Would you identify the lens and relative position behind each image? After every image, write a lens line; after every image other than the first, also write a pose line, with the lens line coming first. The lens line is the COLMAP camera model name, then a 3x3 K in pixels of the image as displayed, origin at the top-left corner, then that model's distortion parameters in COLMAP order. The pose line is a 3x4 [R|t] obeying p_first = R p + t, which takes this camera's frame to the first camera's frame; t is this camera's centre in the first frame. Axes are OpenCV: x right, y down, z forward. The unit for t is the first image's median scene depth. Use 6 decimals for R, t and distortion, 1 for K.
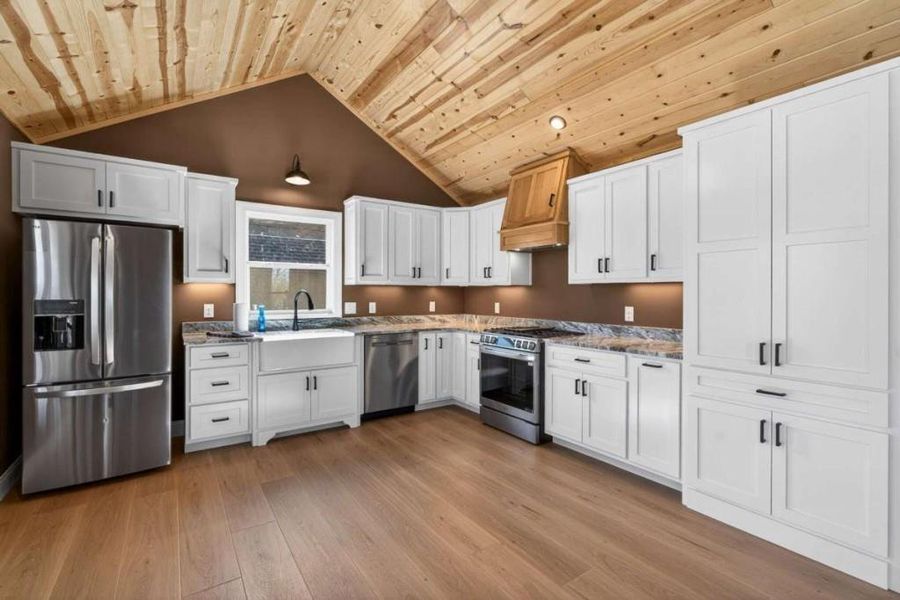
lens RADIAL K [[410.4, 0, 452.0], [0, 410.4, 295.9], [0, 0, 1]] dist [-0.003088, -0.000023]
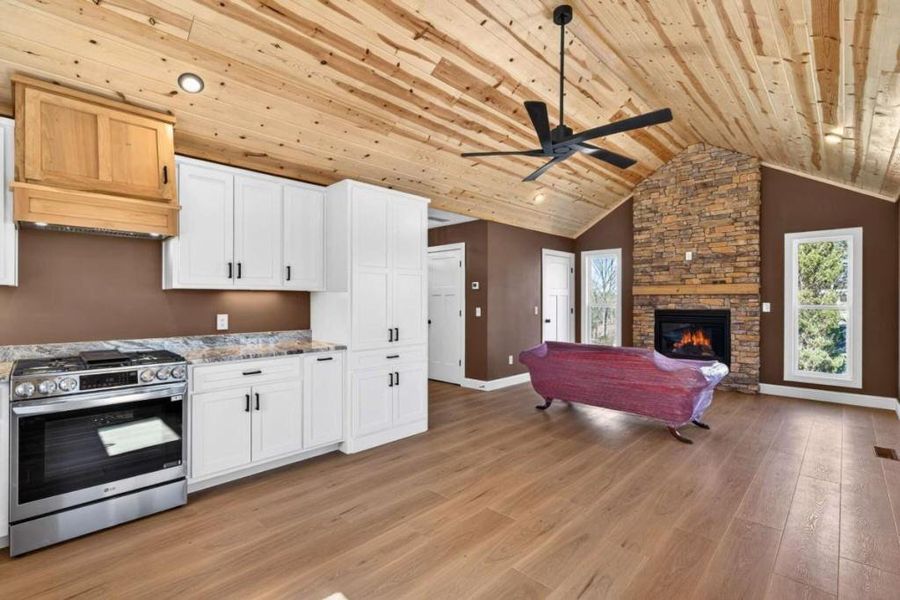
lens RADIAL K [[416.7, 0, 450.0], [0, 416.7, 300.0], [0, 0, 1]] dist [-0.000212, 0.000057]
pose [[-0.198918, -0.001079, 0.980016, -0.528741], [0.005286, 0.999984, 0.002174, -0.005088], [-0.980002, 0.005613, -0.198909, 0.571958]]
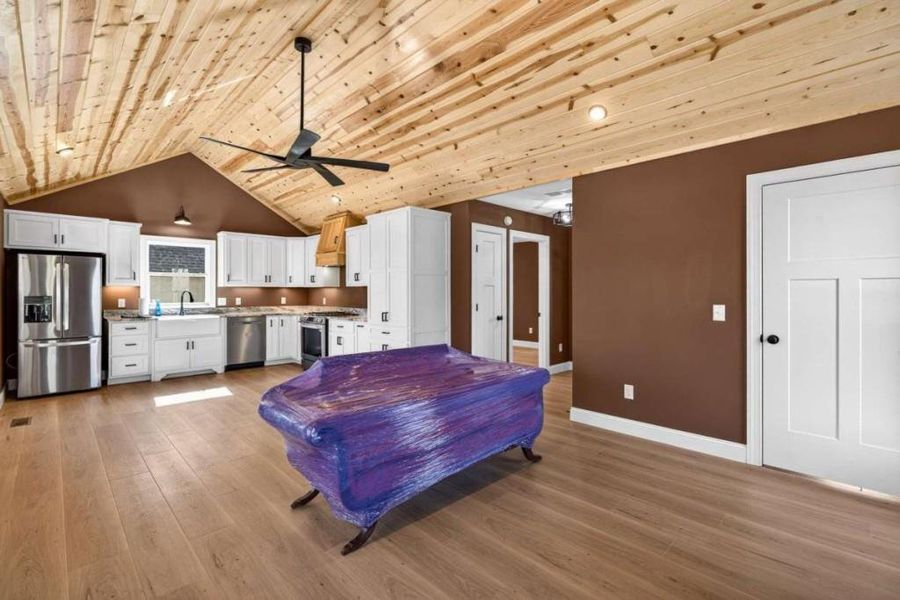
lens RADIAL K [[405.9, 0, 448.4], [0, 405.9, 291.6], [0, 0, 1]] dist [-0.001348, -0.000219]
pose [[0.985538, -0.002549, 0.169434, 0.379138], [0.003532, 0.999979, -0.005502, 0.003834], [-0.169416, 0.006021, 0.985526, -0.741931]]
